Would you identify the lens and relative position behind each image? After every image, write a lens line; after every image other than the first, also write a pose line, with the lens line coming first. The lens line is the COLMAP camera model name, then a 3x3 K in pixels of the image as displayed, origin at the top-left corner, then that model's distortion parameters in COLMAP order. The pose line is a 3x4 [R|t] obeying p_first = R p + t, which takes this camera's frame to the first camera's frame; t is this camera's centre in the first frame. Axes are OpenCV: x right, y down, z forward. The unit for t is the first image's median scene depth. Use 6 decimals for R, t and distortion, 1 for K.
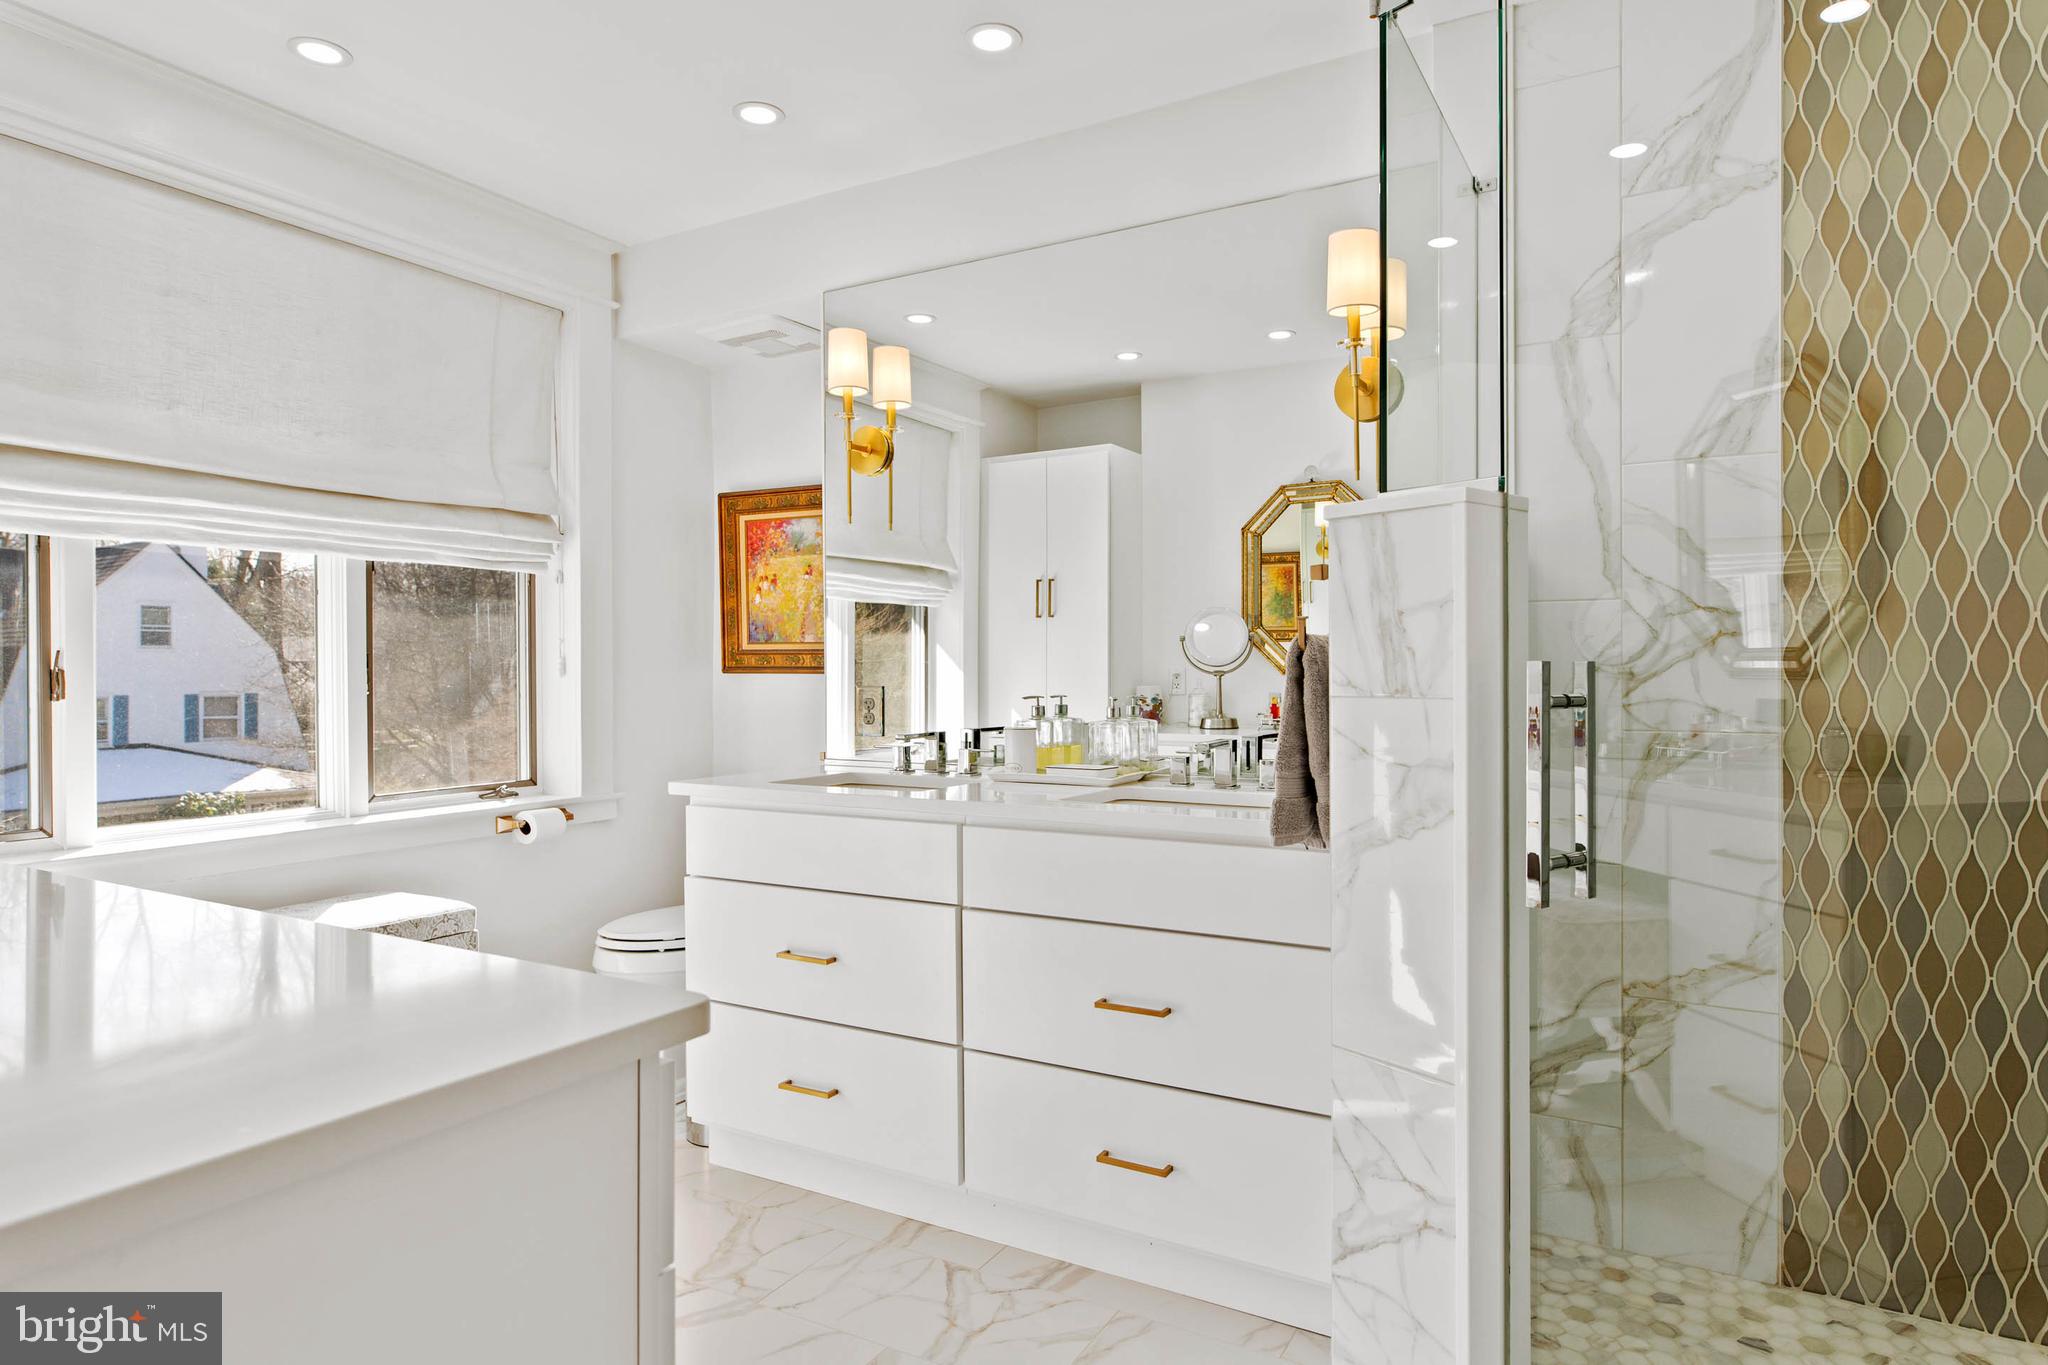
lens RADIAL K [[1203.6, 0, 1020.0], [0, 1203.6, 687.7], [0, 0, 1]] dist [-0.003839, -0.000525]
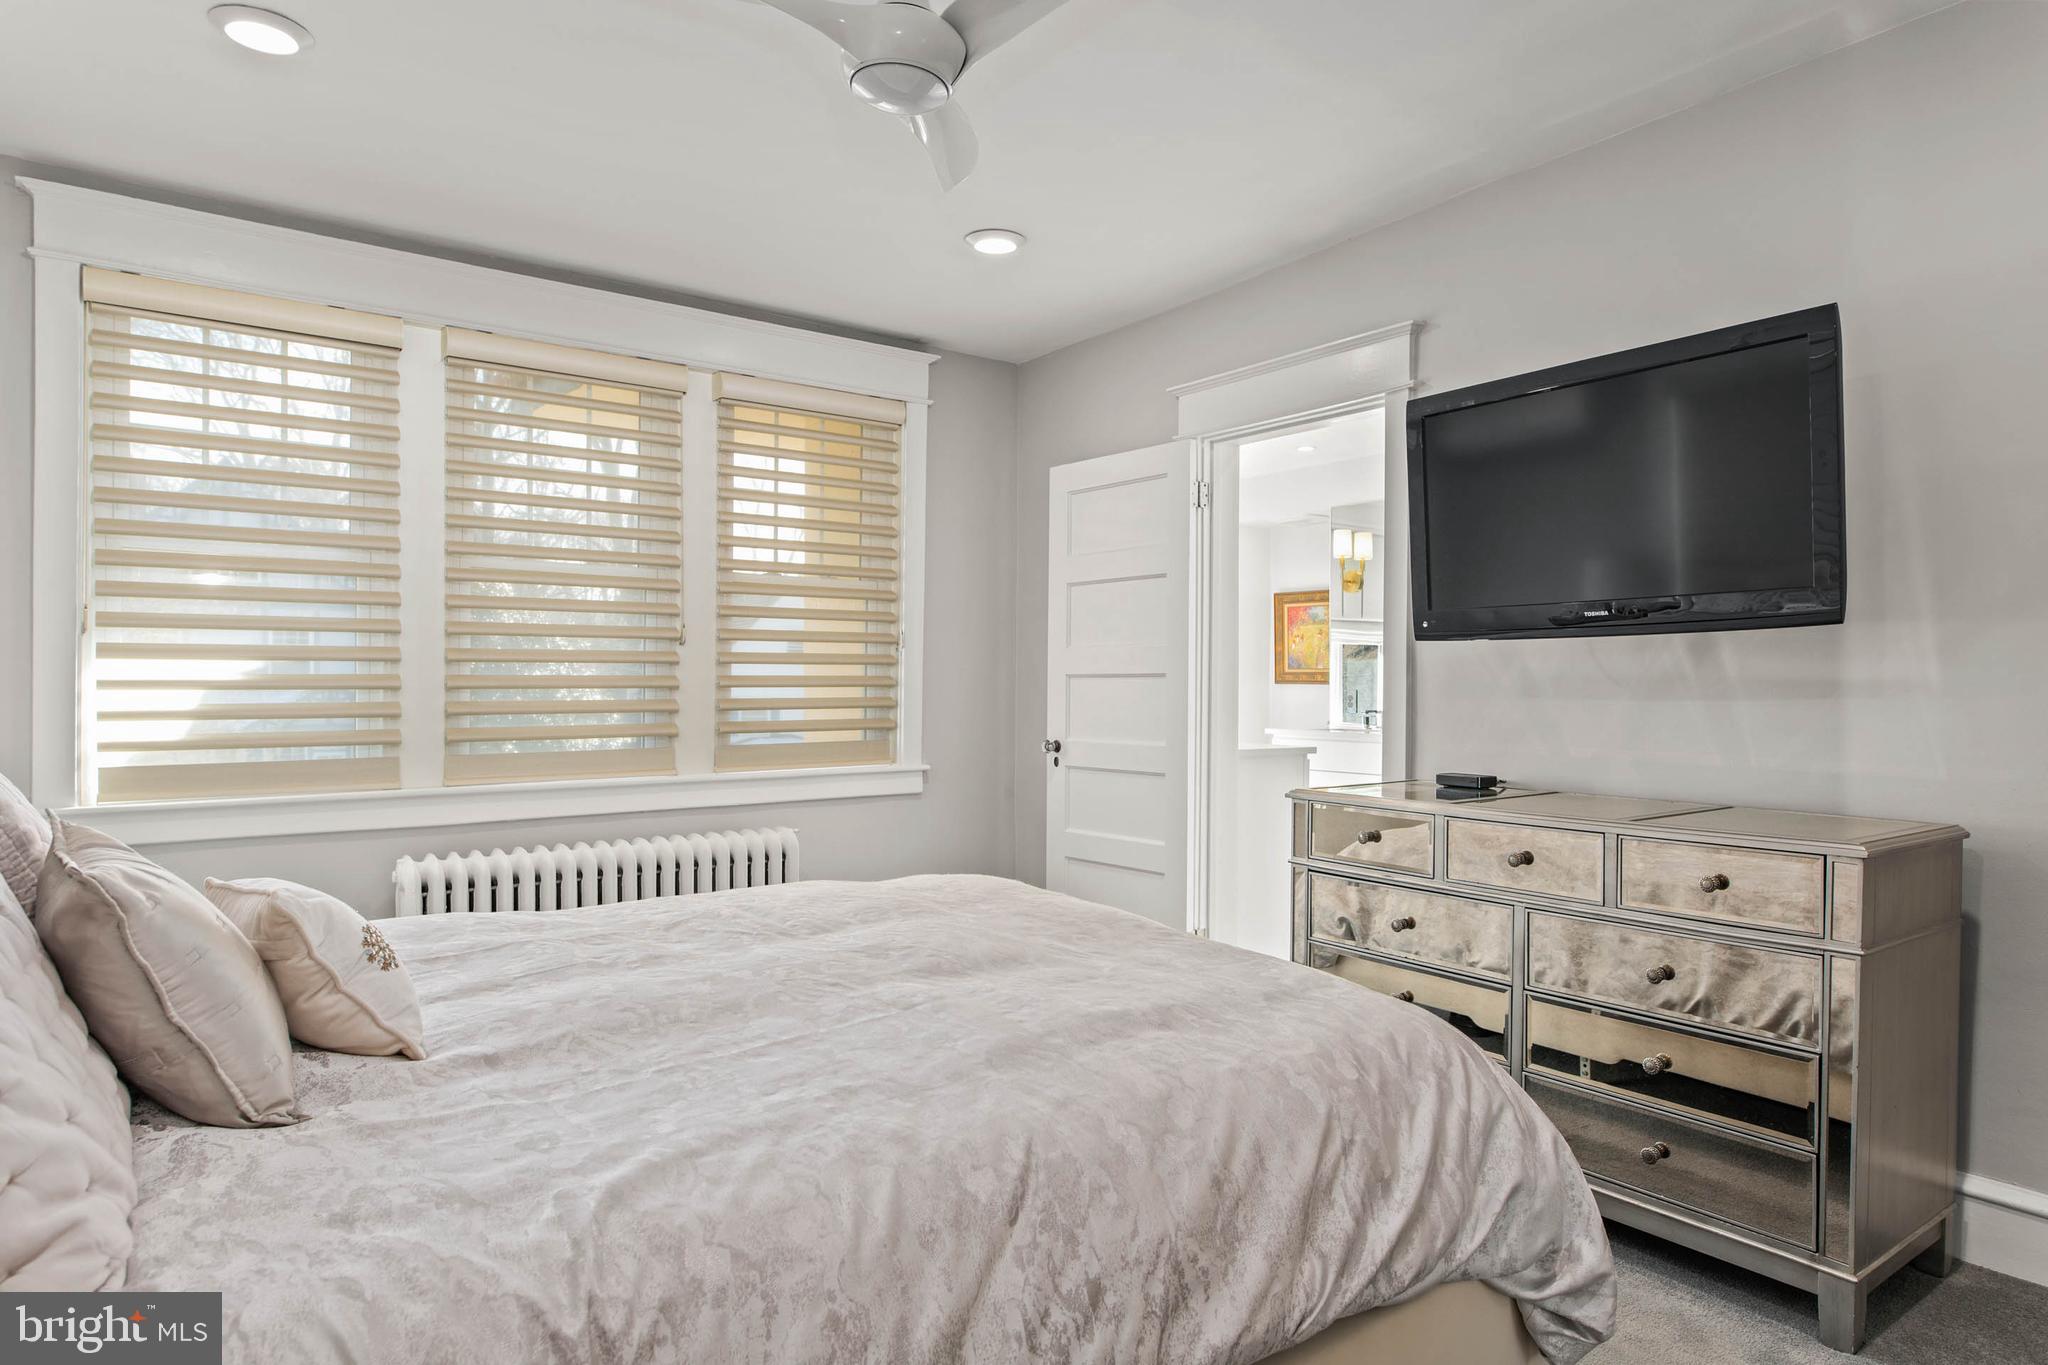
lens RADIAL K [[1203.6, 0, 1017.7], [0, 1203.6, 687.4], [0, 0, 1]] dist [-0.003839, -0.000525]
pose [[0.921488, 0.008311, -0.388317, 0.134333], [-0.010429, 0.999940, -0.003348, 0.005324], [0.388266, 0.007135, 0.921520, -1.013373]]
